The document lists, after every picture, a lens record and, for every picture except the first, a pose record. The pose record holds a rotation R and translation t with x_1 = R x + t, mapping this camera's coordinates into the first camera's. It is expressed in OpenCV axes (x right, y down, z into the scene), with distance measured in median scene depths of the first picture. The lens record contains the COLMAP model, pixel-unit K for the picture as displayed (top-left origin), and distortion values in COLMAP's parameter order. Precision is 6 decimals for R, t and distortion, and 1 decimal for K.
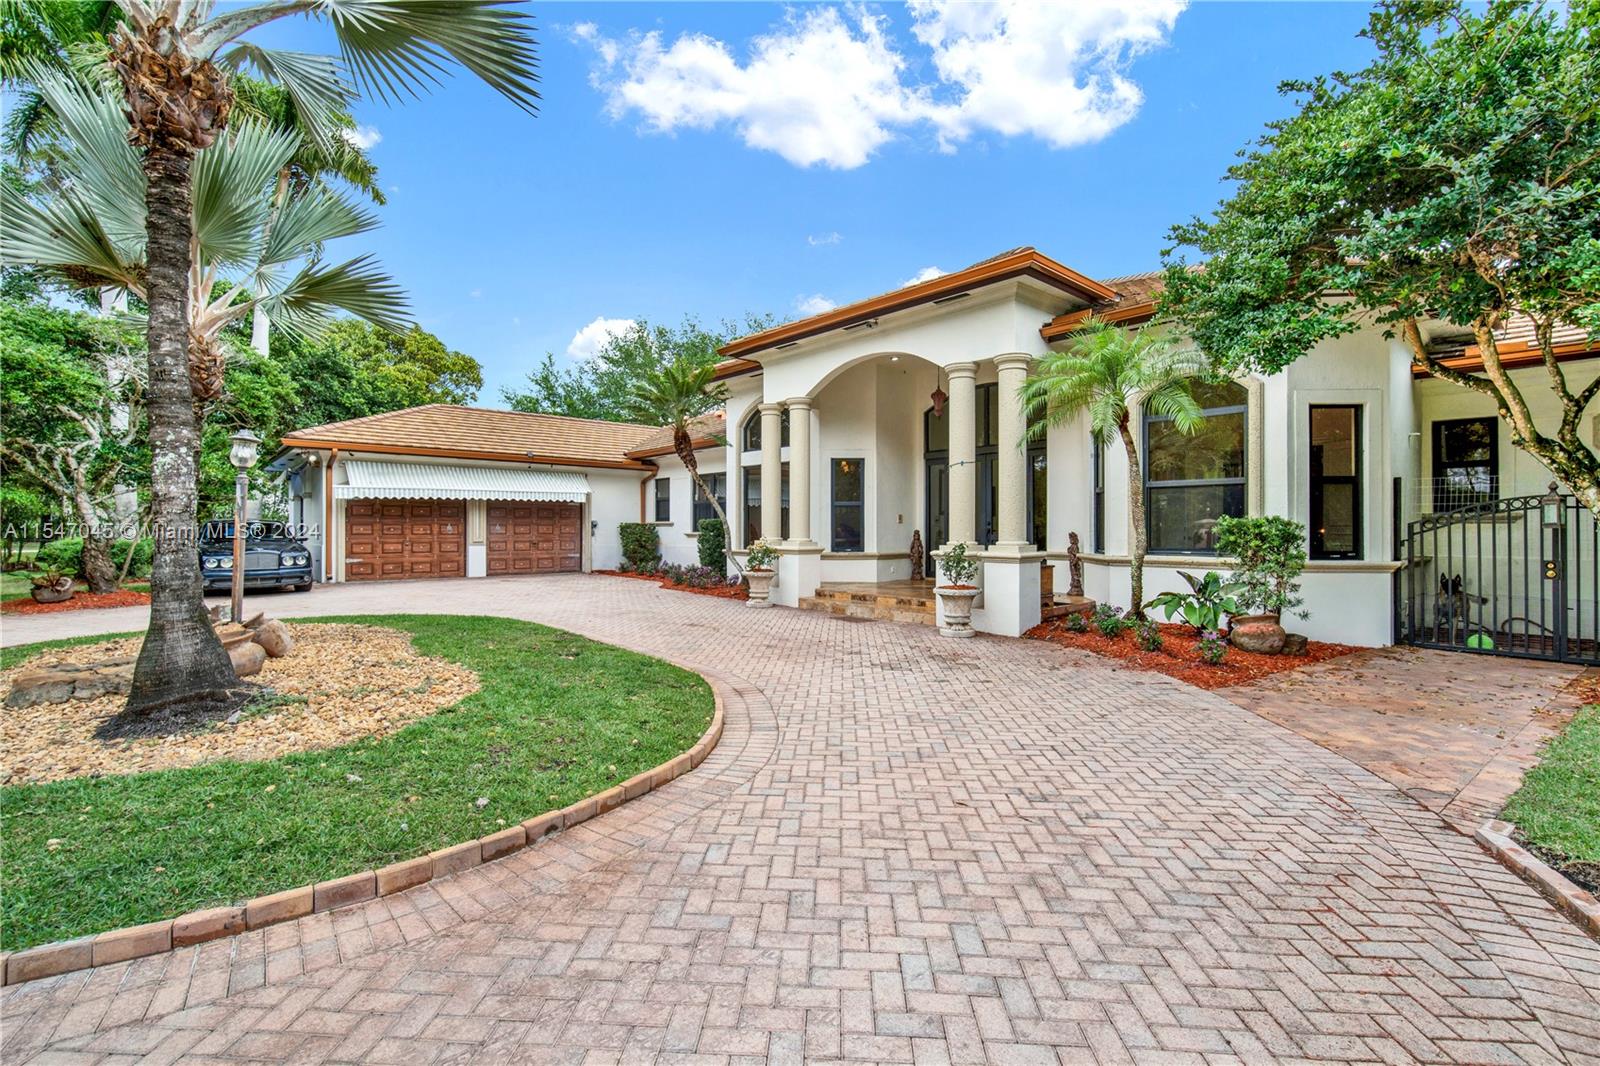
lens RADIAL K [[711.3, 0, 793.5], [0, 711.3, 530.9], [0, 0, 1]] dist [-0.010657, 0.001453]
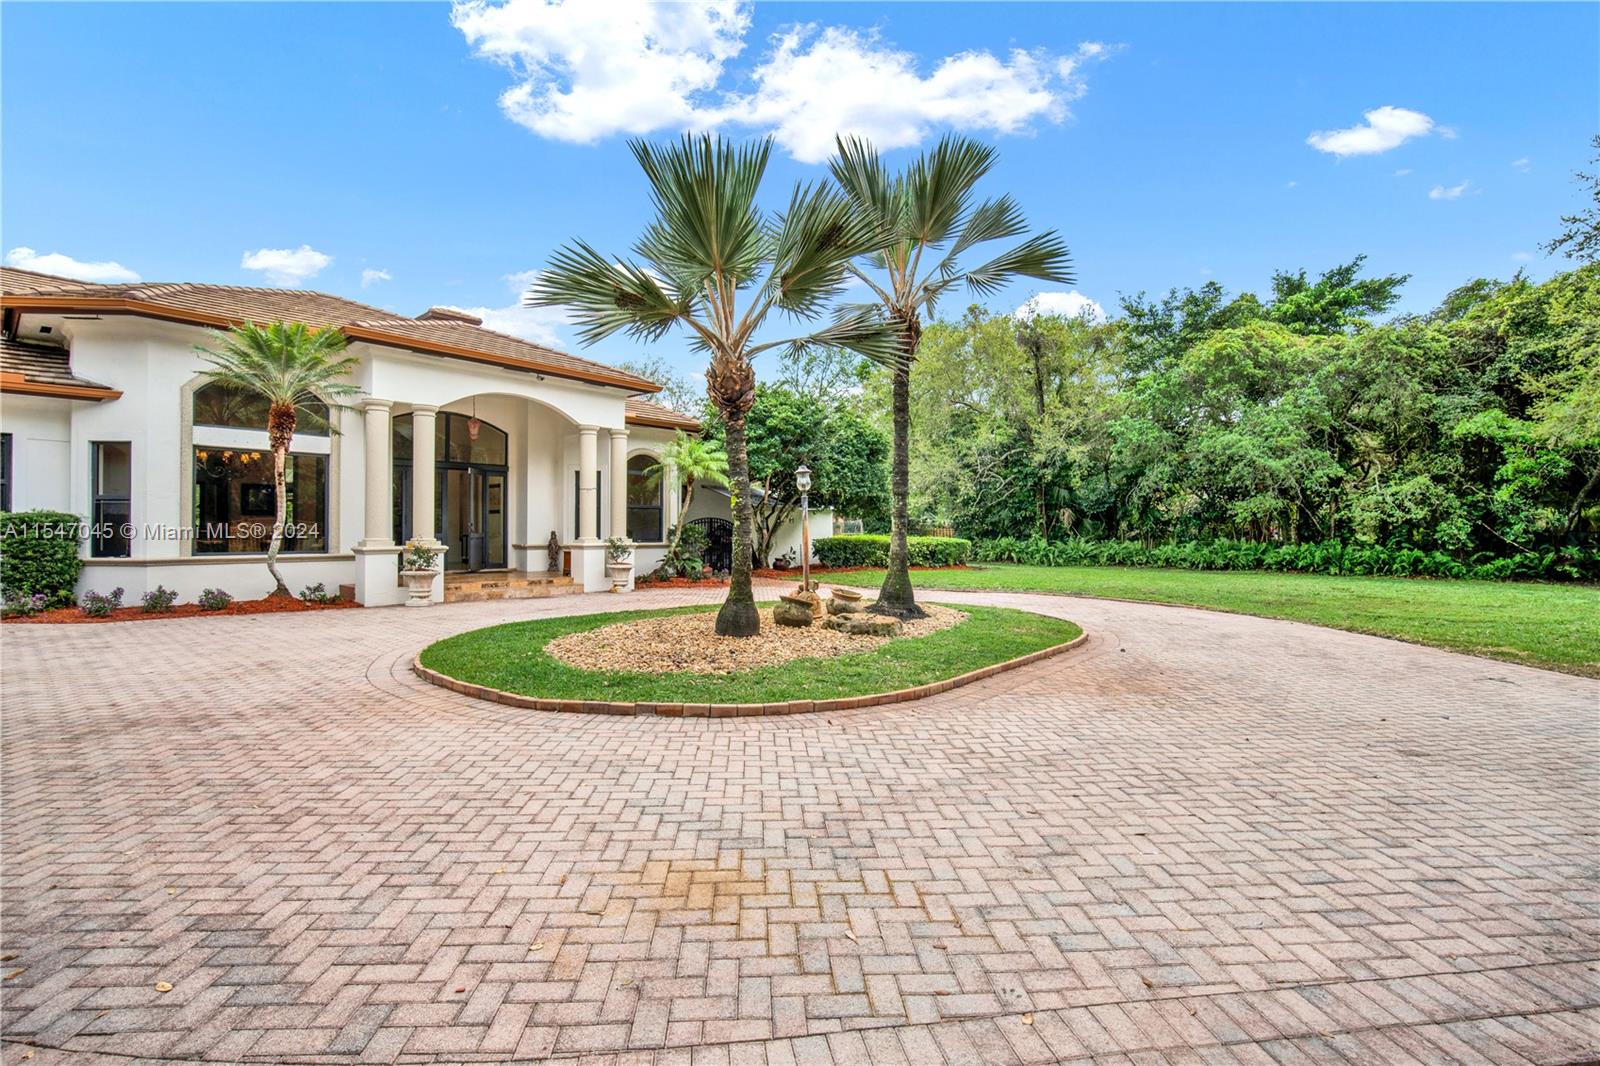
lens RADIAL K [[711.3, 0, 801.9], [0, 711.3, 529.5], [0, 0, 1]] dist [-0.010657, 0.001453]
pose [[-0.144773, -0.003580, 0.989458, -0.765434], [-0.001477, 0.999993, 0.003401, -0.004041], [-0.989464, -0.000969, -0.144777, 0.410564]]
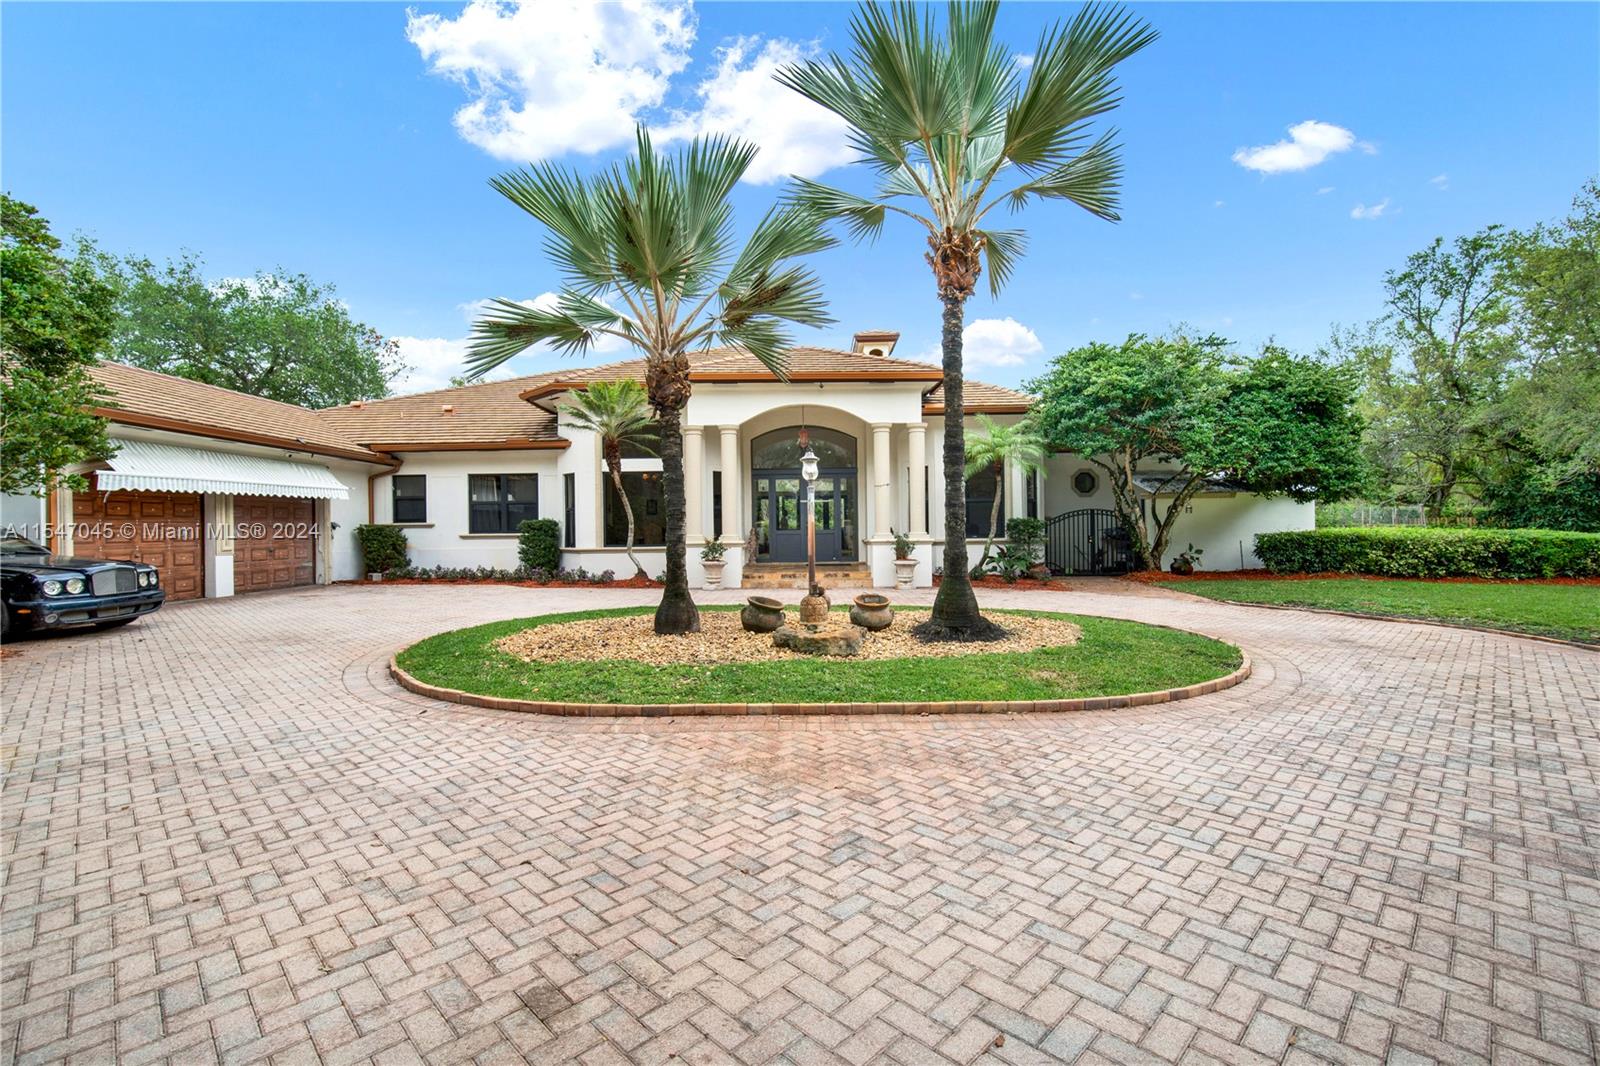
lens RADIAL K [[711.3, 0, 800.4], [0, 711.3, 528.2], [0, 0, 1]] dist [-0.010657, 0.001453]
pose [[0.650726, -0.010898, 0.759234, -0.606332], [0.015050, 0.999886, 0.001453, -0.000361], [-0.759163, 0.010481, 0.650816, 0.047838]]
